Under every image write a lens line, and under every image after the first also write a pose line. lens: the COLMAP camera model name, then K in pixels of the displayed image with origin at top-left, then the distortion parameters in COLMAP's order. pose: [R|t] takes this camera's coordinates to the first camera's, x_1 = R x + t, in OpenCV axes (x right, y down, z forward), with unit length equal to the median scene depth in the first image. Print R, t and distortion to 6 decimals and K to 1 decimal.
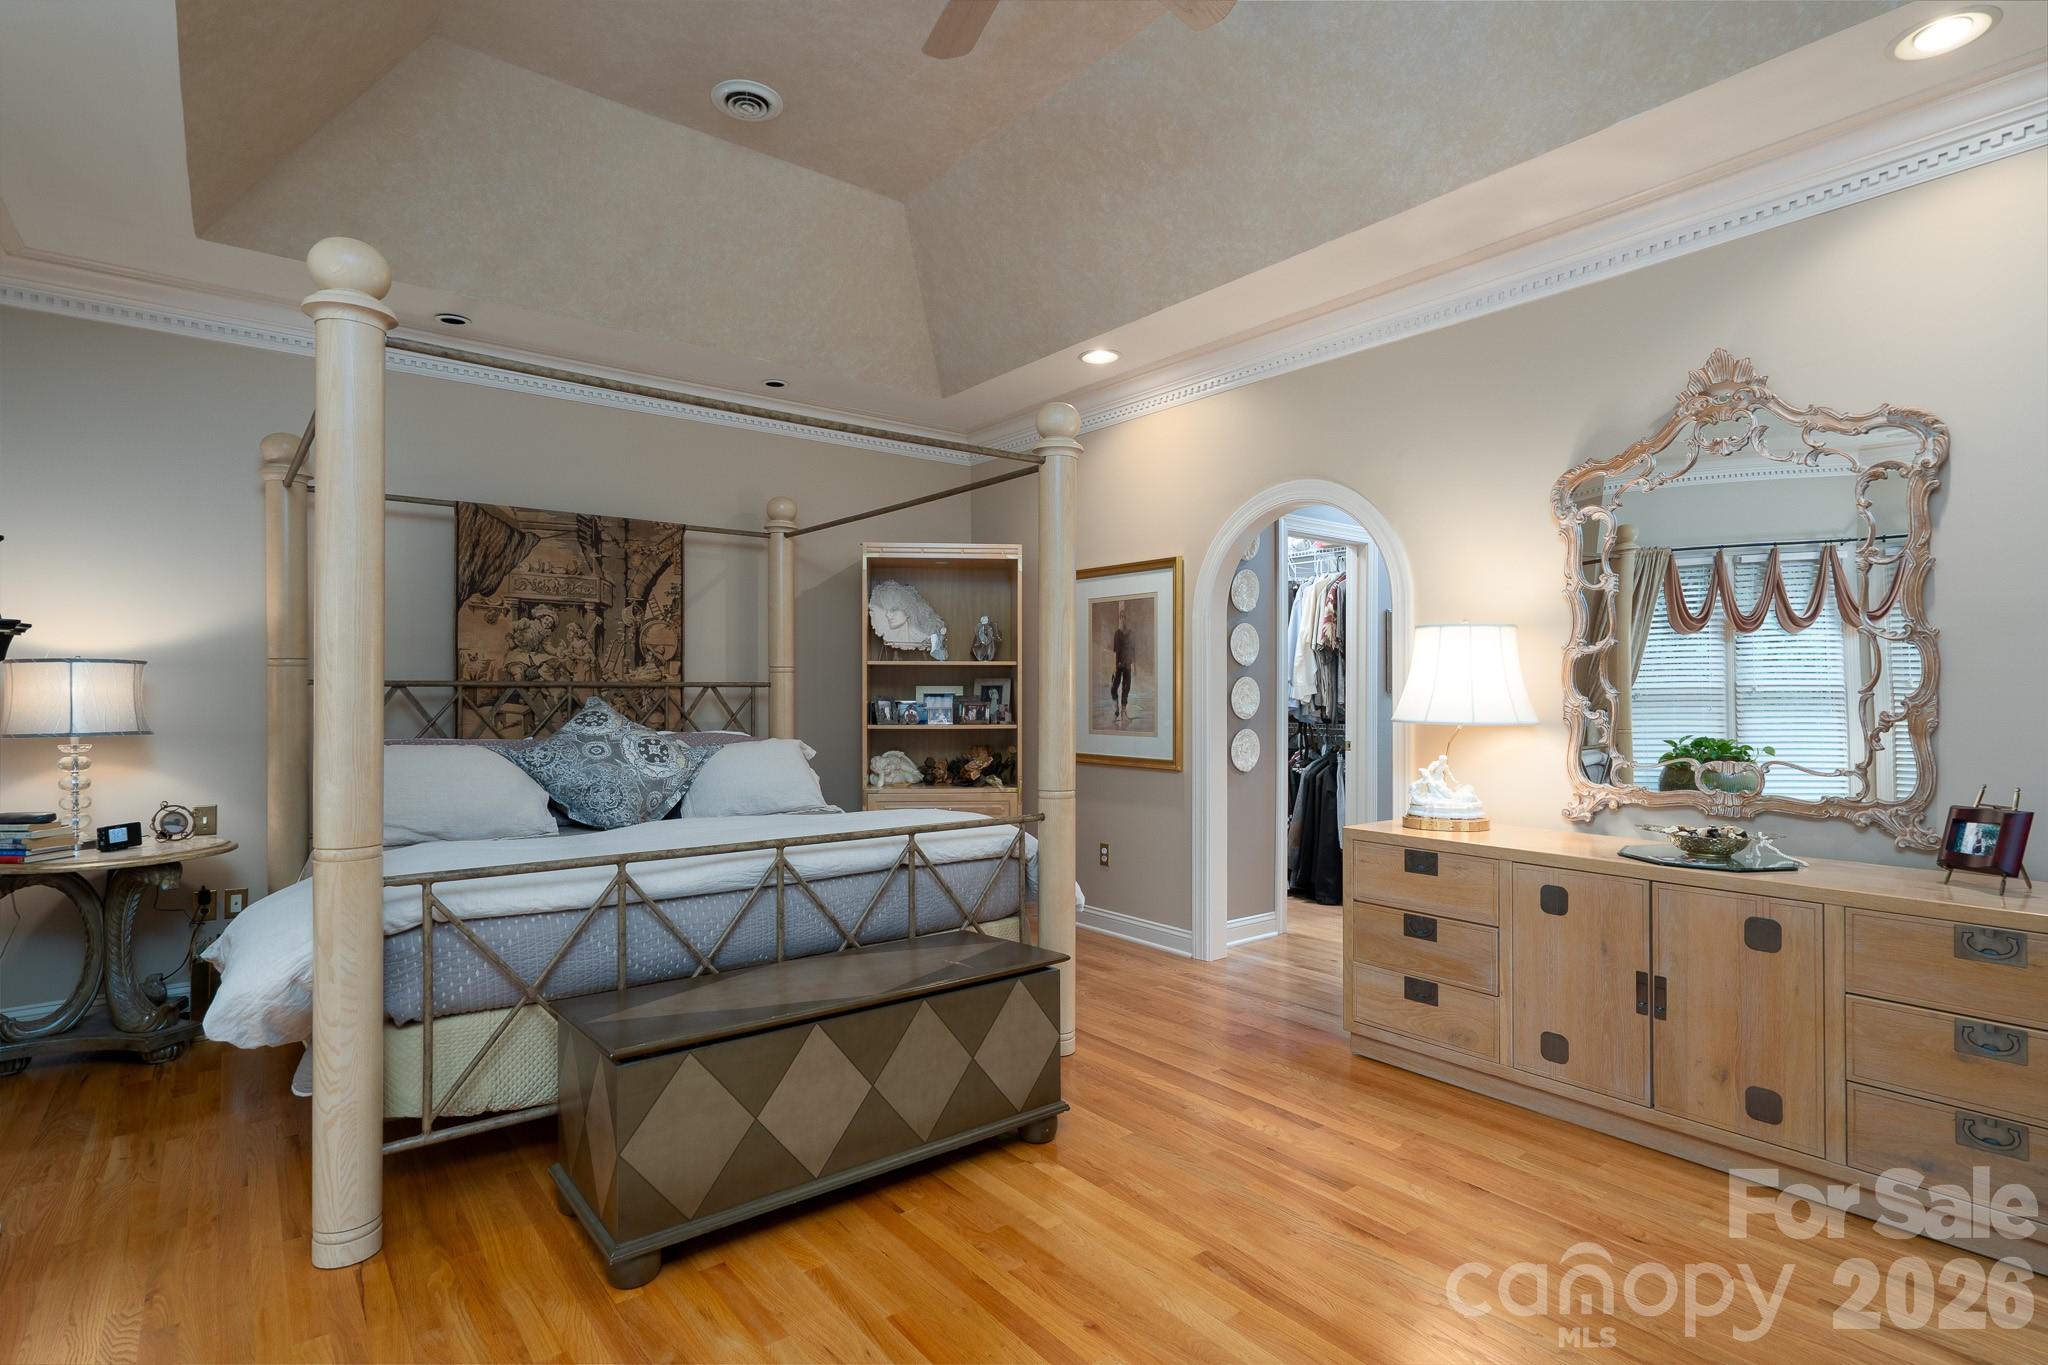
lens RADIAL K [[1033.8, 0, 1016.8], [0, 1033.8, 678.7], [0, 0, 1]] dist [0.000135, 0.000804]
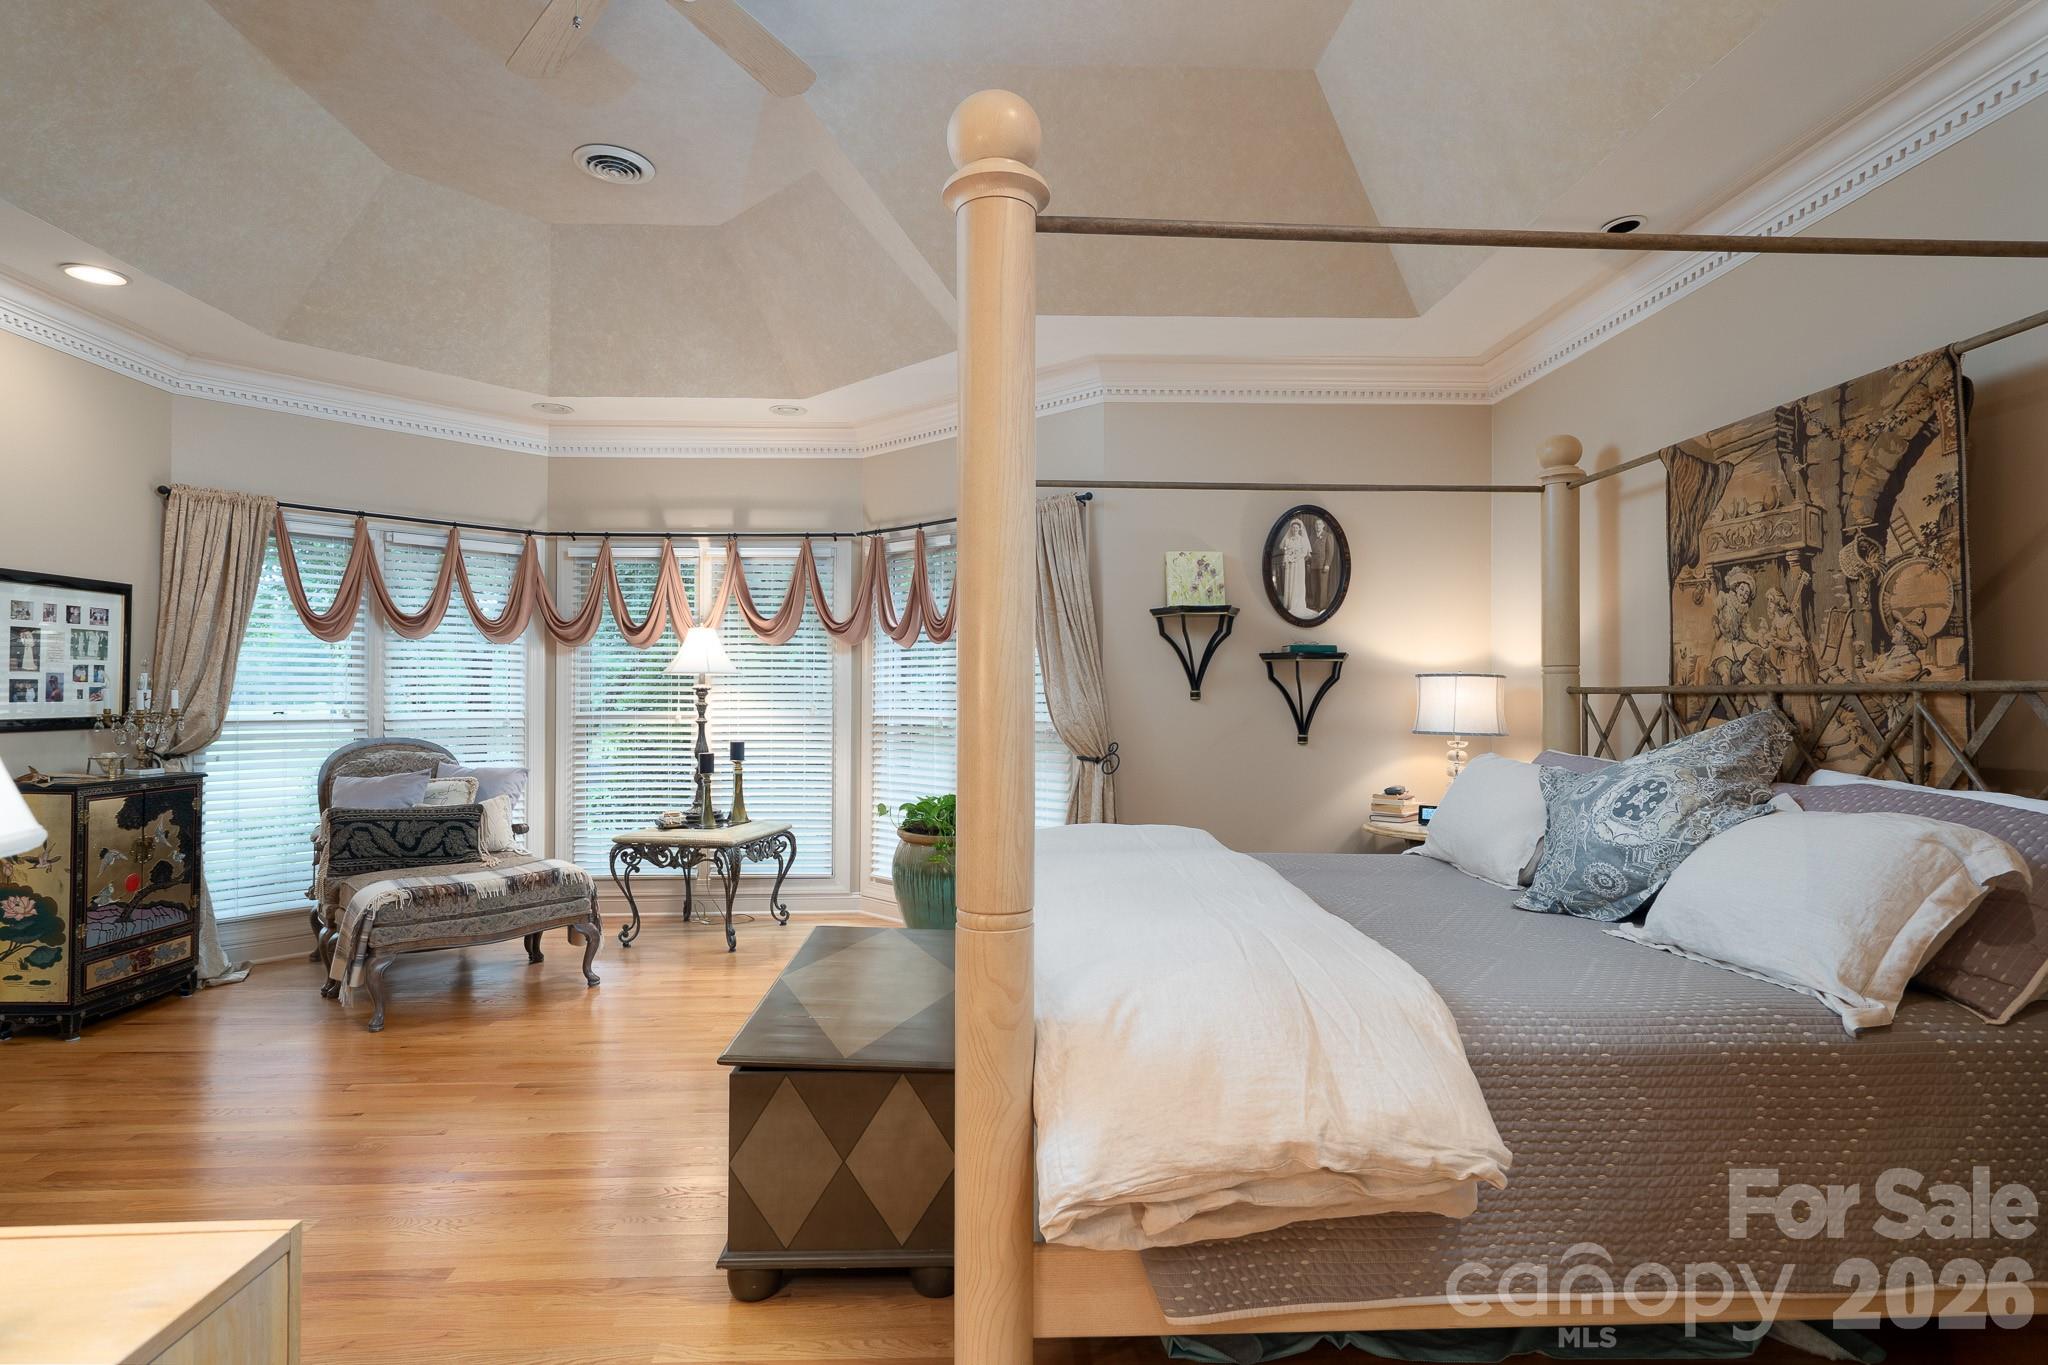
lens RADIAL K [[1033.8, 0, 1021.7], [0, 1033.8, 679.5], [0, 0, 1]] dist [0.000135, 0.000804]
pose [[-0.586476, -0.014332, -0.809840, 0.333270], [0.009335, 0.999657, -0.024452, 0.010948], [0.809913, -0.021900, -0.586141, 1.022608]]
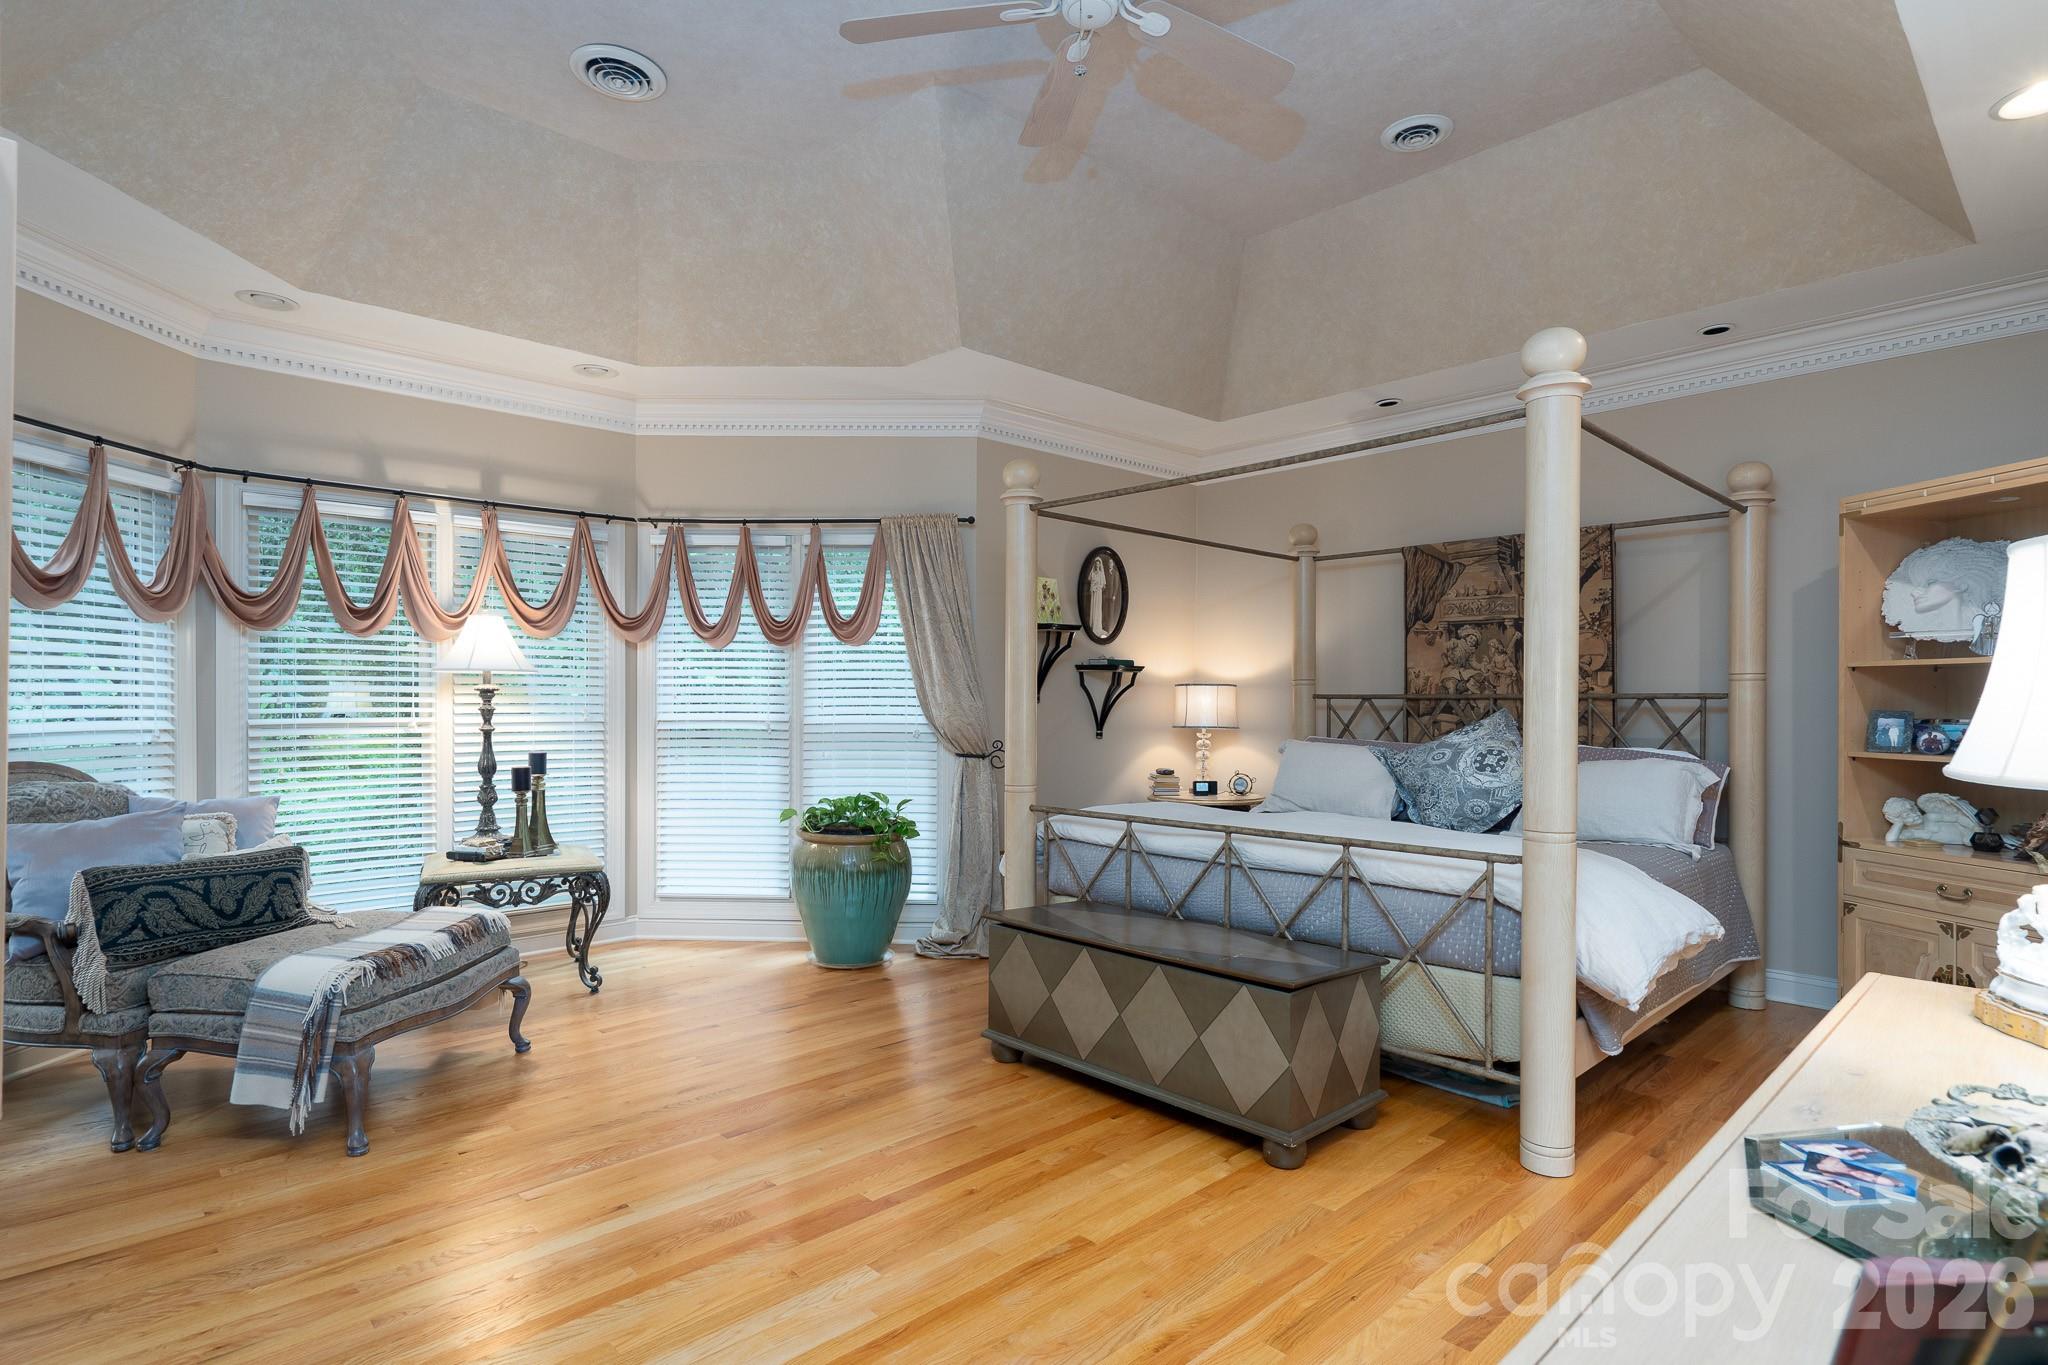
lens RADIAL K [[1033.8, 0, 1024.5], [0, 1033.8, 702.0], [0, 0, 1]] dist [0.000135, 0.000804]
pose [[0.089527, 0.001007, -0.995984, 0.613063], [0.010179, 0.999946, 0.001926, 0.004097], [0.995932, -0.010310, 0.089512, 0.427077]]
